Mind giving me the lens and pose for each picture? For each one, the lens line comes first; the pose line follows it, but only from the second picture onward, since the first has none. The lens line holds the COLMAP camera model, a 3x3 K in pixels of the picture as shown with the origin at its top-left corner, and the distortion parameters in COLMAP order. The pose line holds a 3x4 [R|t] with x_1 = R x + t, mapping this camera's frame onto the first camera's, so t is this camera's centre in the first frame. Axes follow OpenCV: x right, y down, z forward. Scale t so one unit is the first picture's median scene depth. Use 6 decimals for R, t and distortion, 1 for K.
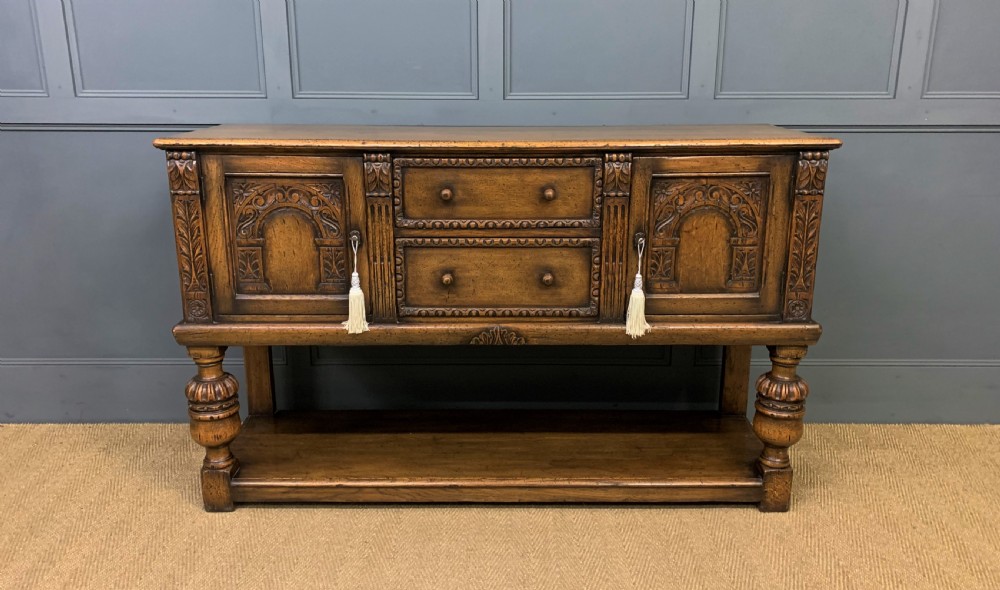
lens RADIAL K [[795.3, 0, 501.8], [0, 795.3, 278.9], [0, 0, 1]] dist [0.102321, -0.153657]
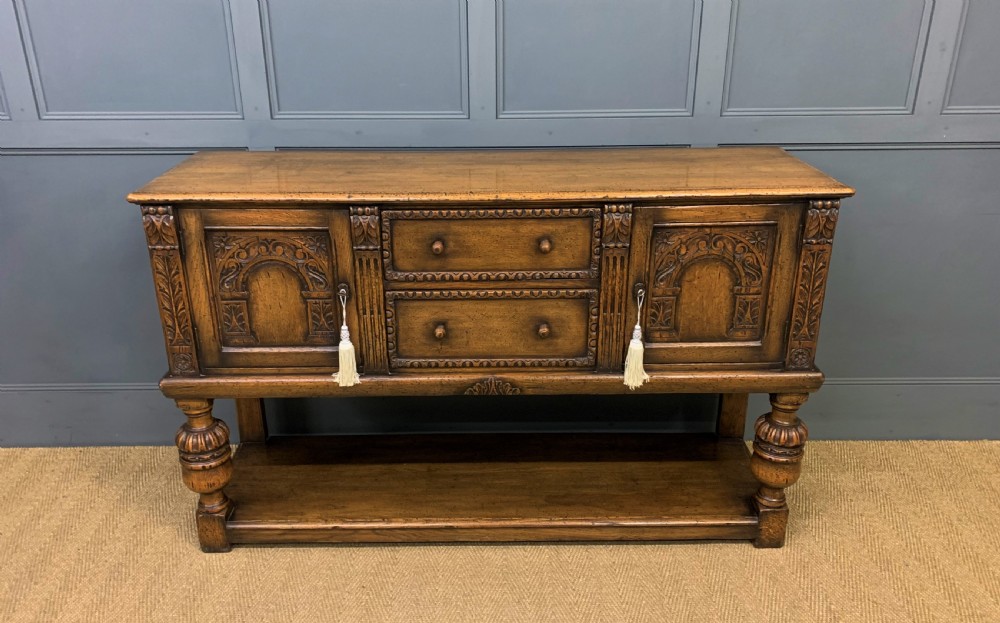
lens RADIAL K [[816.9, 0, 494.9], [0, 816.9, 310.6], [0, 0, 1]] dist [0.107170, -0.169281]
pose [[0.999971, -0.007423, 0.001805, -0.003158], [0.007121, 0.991274, 0.131622, -0.155388], [-0.002766, -0.131605, 0.991298, 0.017306]]
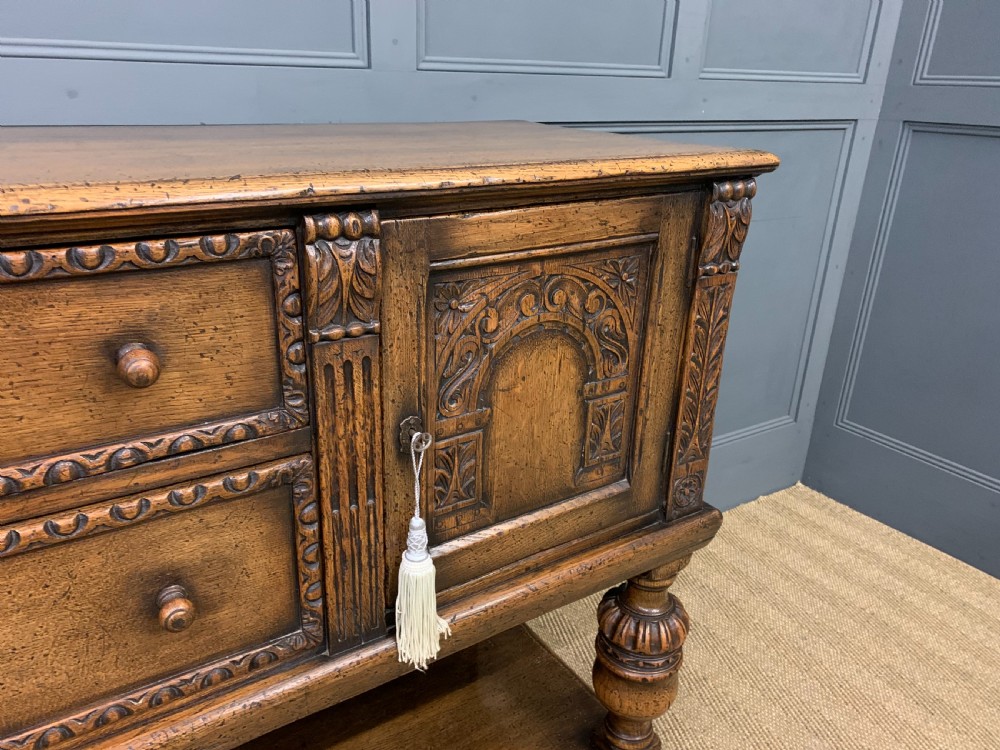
lens RADIAL K [[754.4, 0, 477.0], [0, 754.4, 380.9], [0, 0, 1]] dist [0.082422, -0.109794]
pose [[0.844982, -0.179683, 0.503706, 0.021315], [0.109192, 0.979992, 0.166411, -0.130523], [-0.523529, -0.085613, 0.847695, 0.673090]]
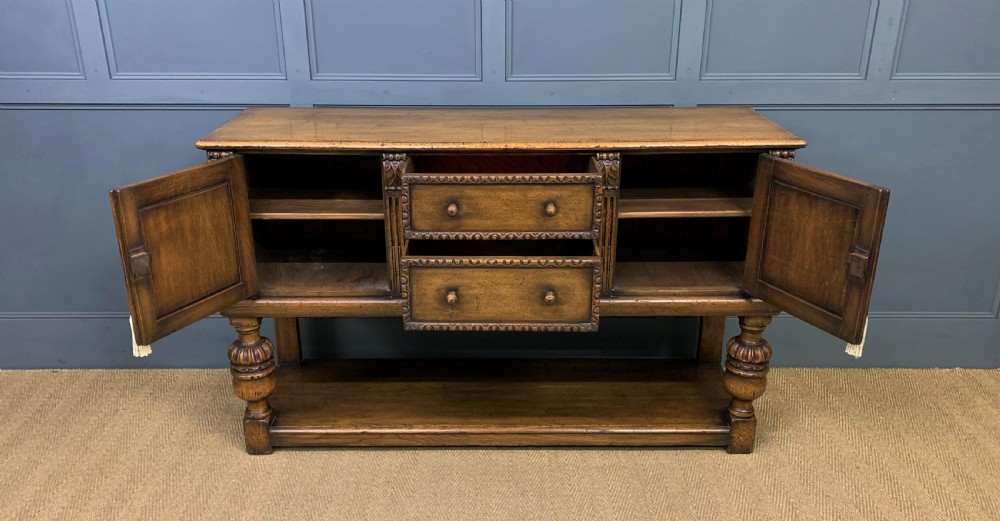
lens RADIAL K [[810.6, 0, 500.0], [0, 810.6, 260.5], [0, 0, 1]] dist [0.168735, -0.377810]
pose [[0.999996, -0.000674, 0.002730, -0.009797], [0.000358, 0.993471, 0.114081, -0.132605], [-0.002789, -0.114079, 0.993468, -0.155554]]
